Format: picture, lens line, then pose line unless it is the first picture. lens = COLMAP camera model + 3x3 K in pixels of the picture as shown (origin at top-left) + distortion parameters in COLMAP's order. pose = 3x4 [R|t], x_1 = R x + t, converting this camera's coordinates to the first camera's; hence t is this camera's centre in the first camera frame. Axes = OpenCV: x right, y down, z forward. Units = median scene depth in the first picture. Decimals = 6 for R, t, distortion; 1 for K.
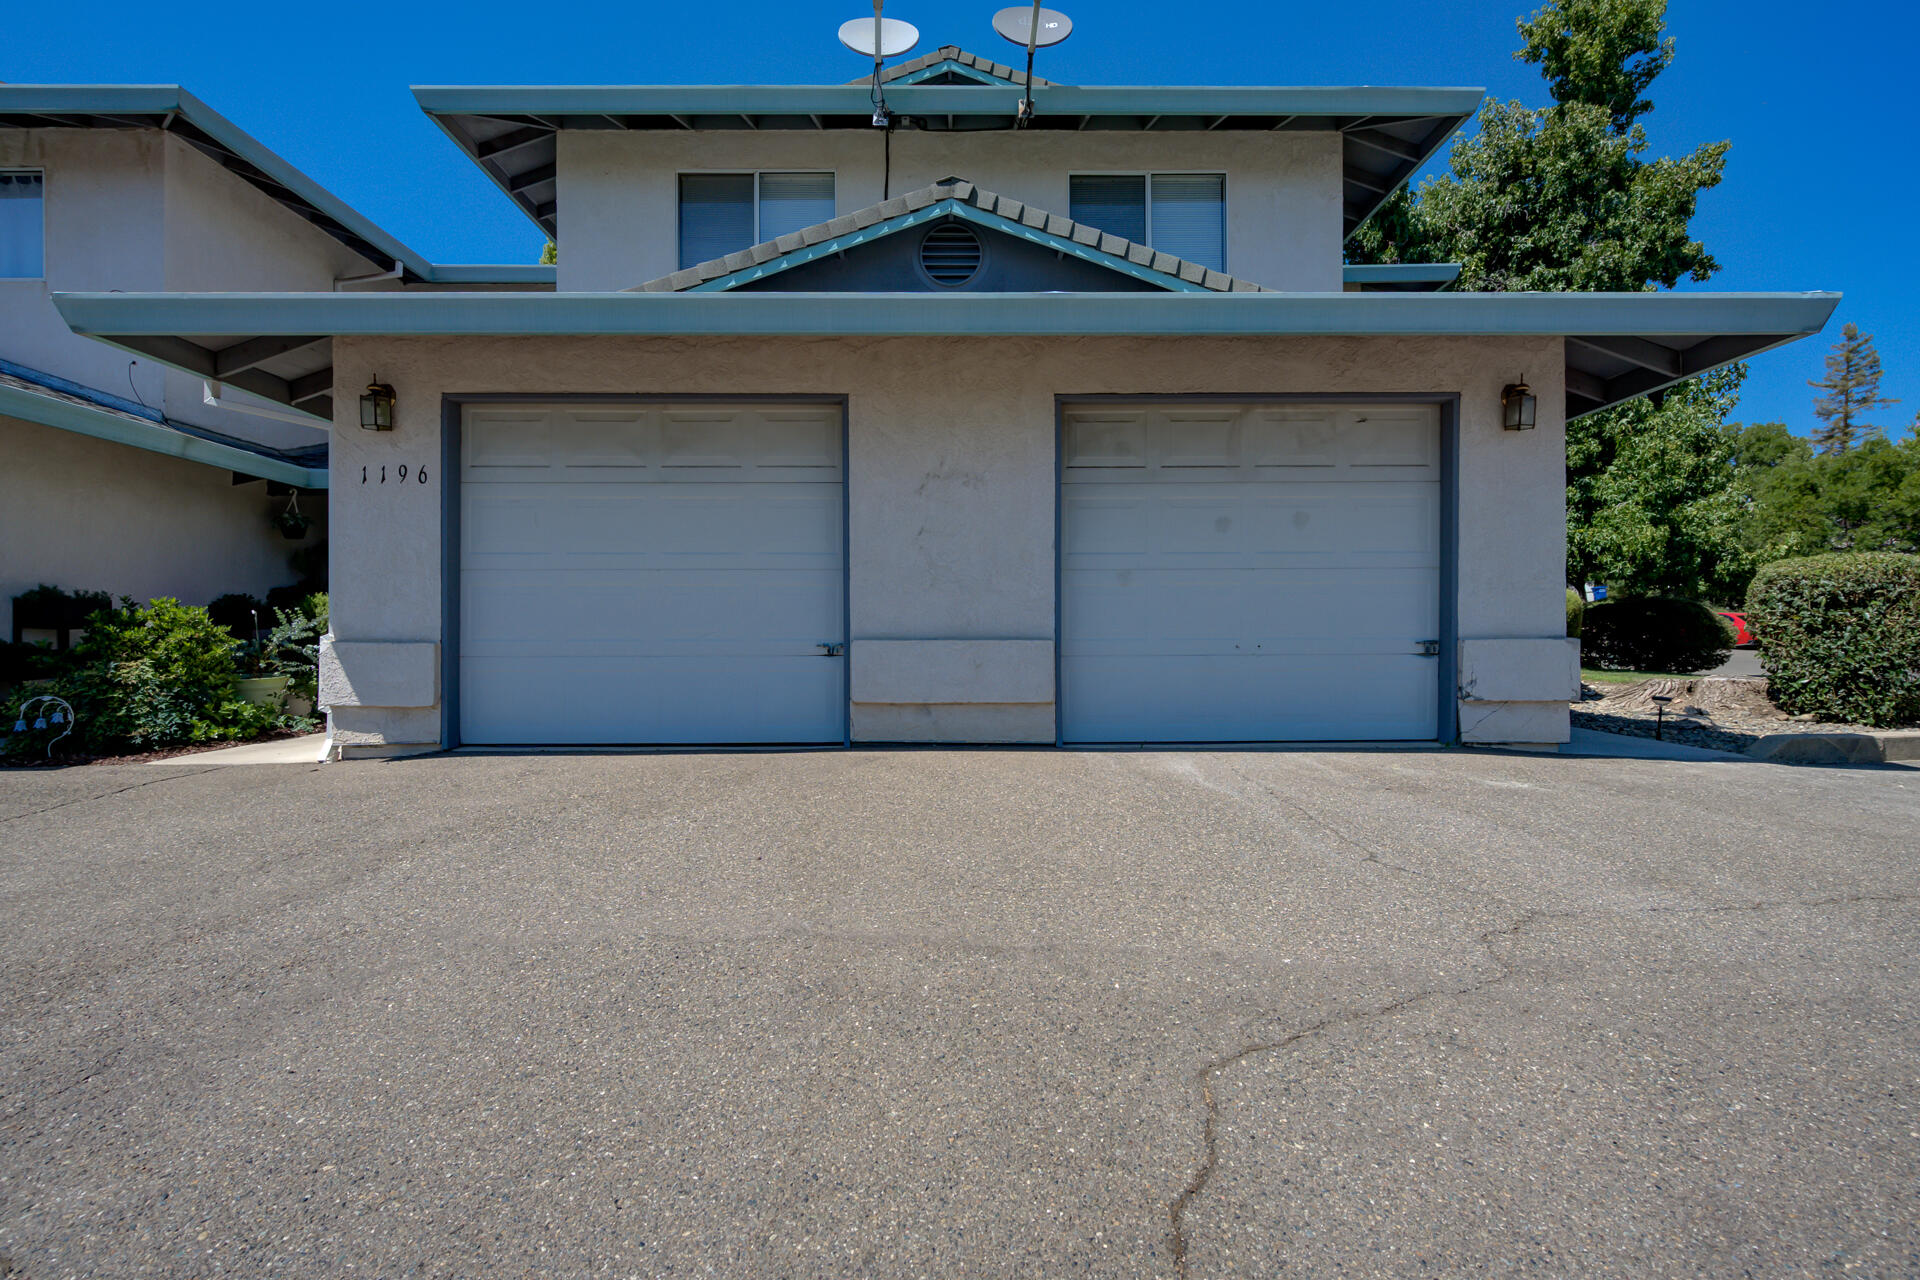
lens RADIAL K [[916.4, 0, 944.0], [0, 916.4, 646.0], [0, 0, 1]] dist [-0.017471, 0.002529]
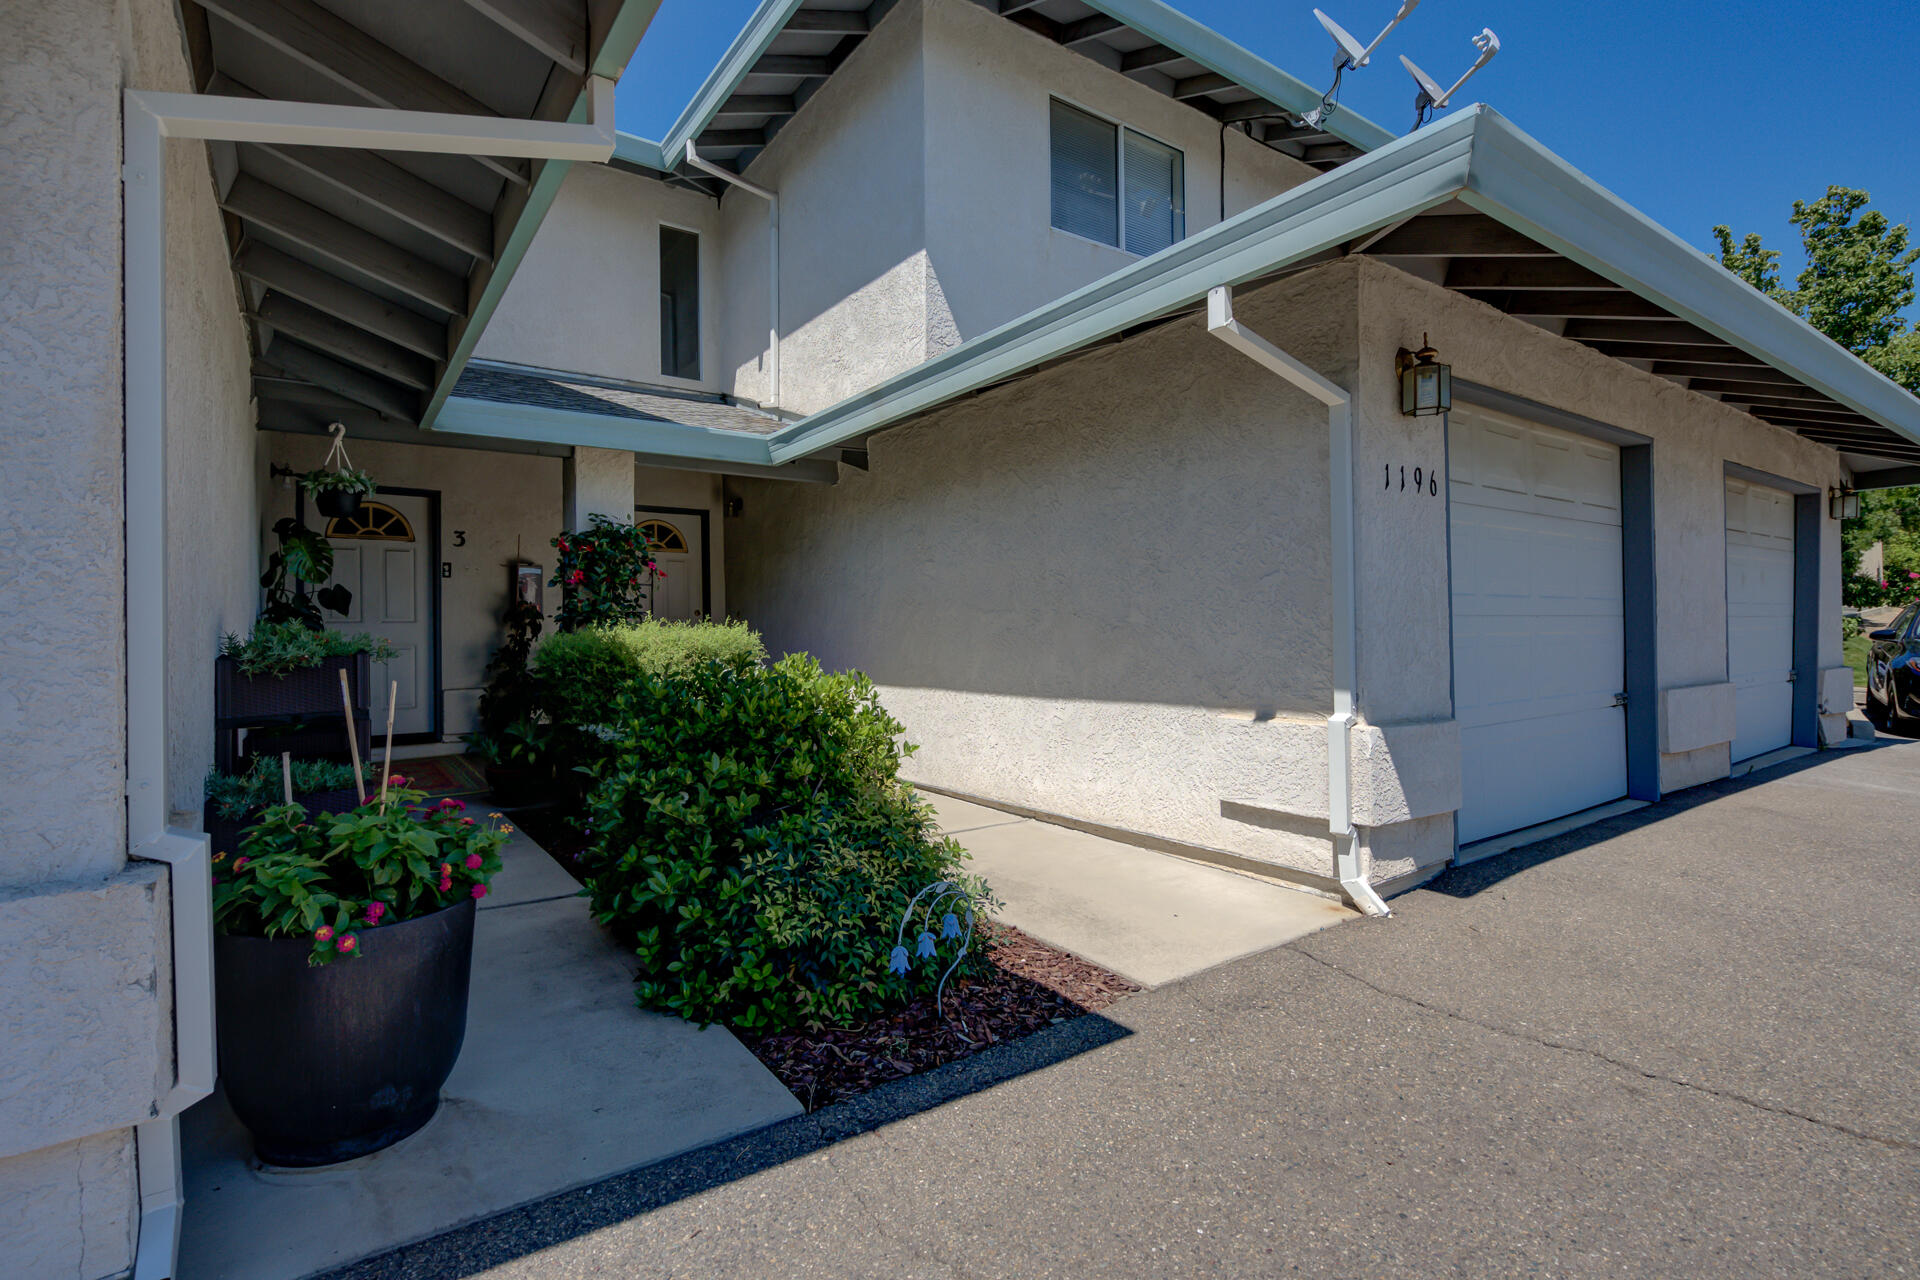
lens RADIAL K [[916.4, 0, 956.4], [0, 916.4, 637.6], [0, 0, 1]] dist [-0.017471, 0.002529]
pose [[0.809813, -0.011051, 0.586584, -1.124886], [0.015470, 0.999877, -0.002519, -0.062857], [-0.586484, 0.011114, 0.809885, 0.559391]]
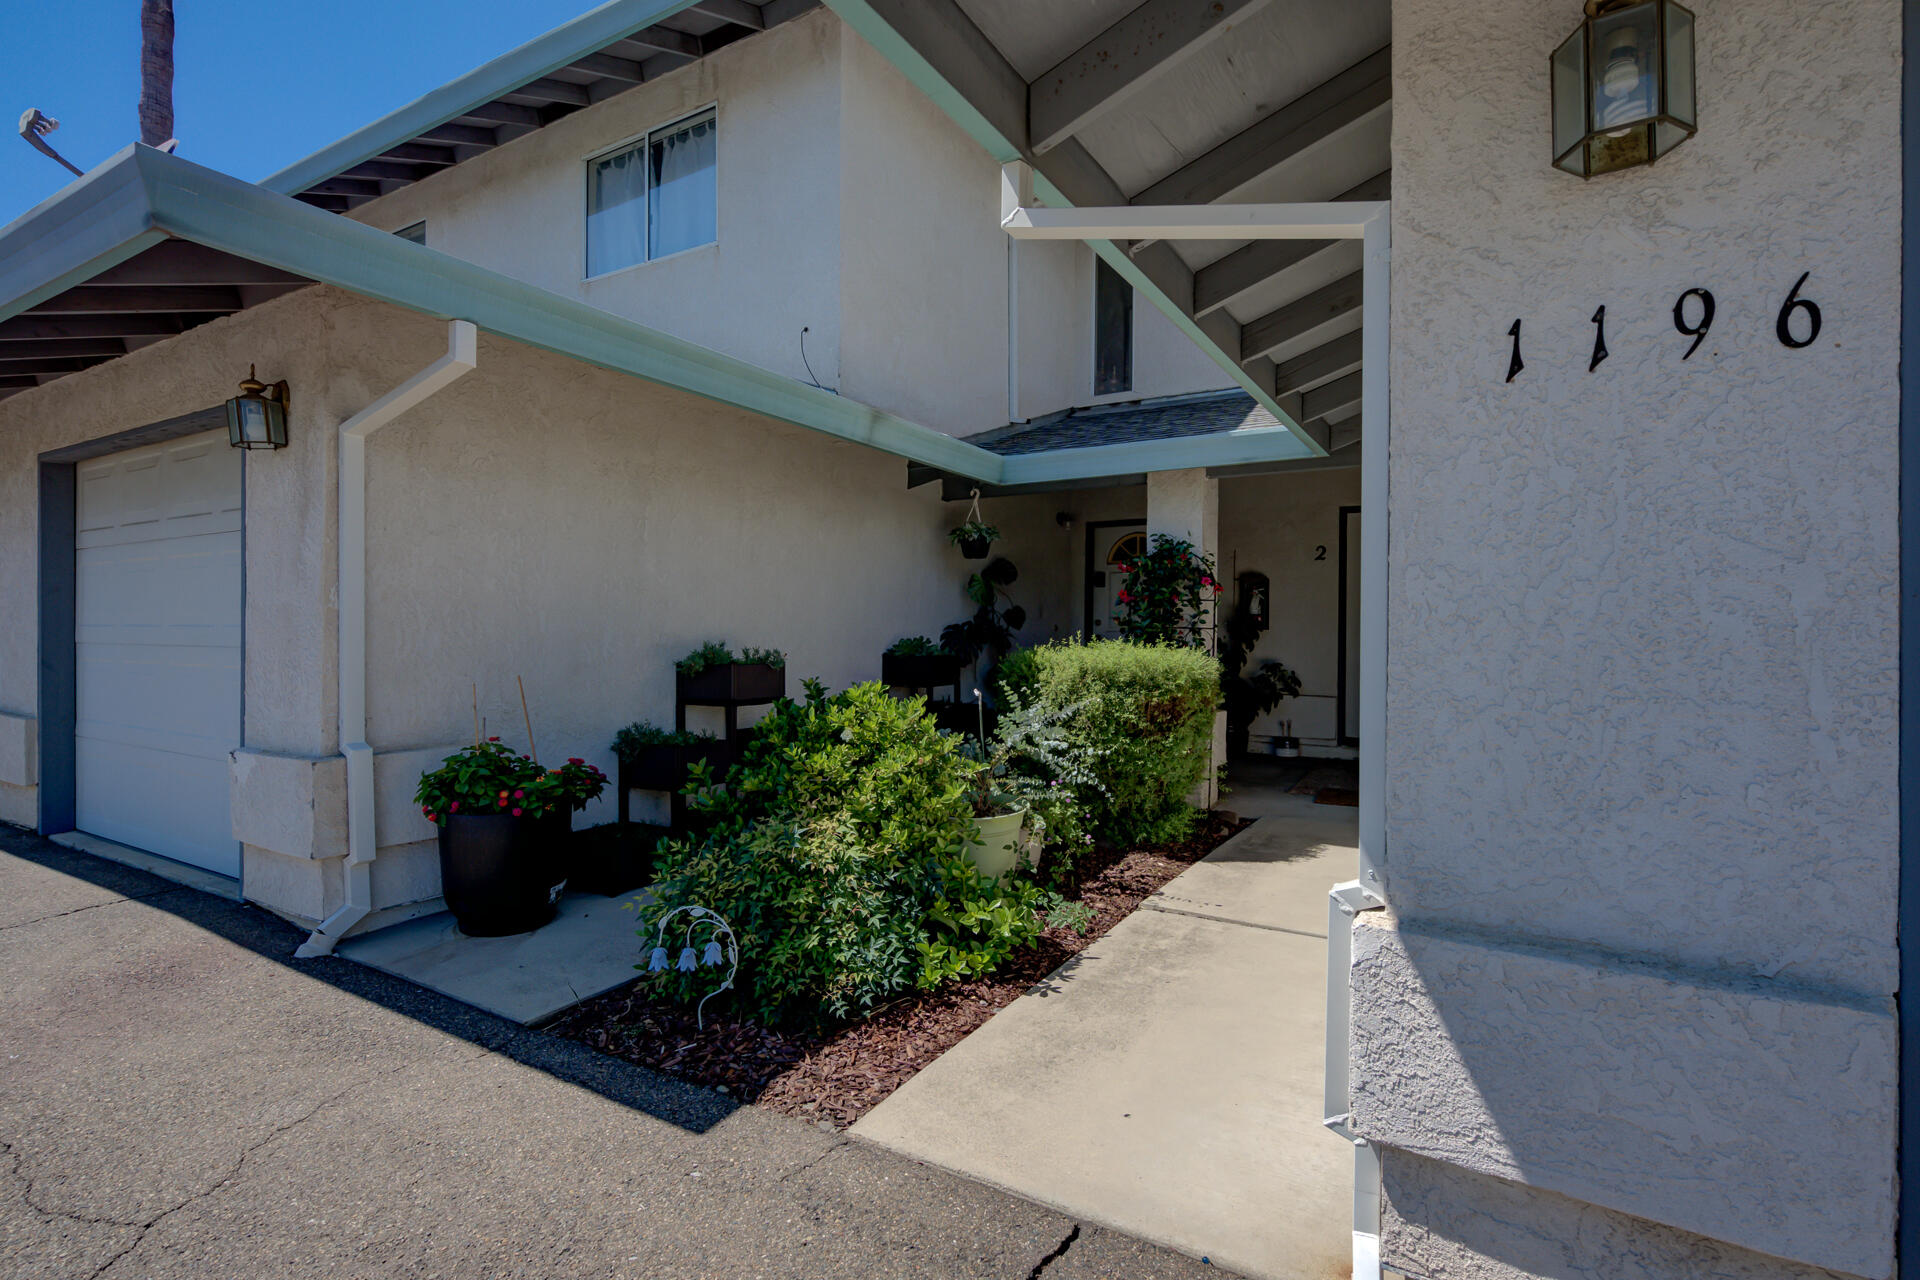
lens RADIAL K [[916.4, 0, 967.0], [0, 916.4, 639.4], [0, 0, 1]] dist [-0.017471, 0.002529]
pose [[0.862657, 0.006439, -0.505748, -0.557992], [-0.007214, 0.999974, 0.000428, -0.084441], [0.505737, 0.003279, 0.862681, 0.584141]]
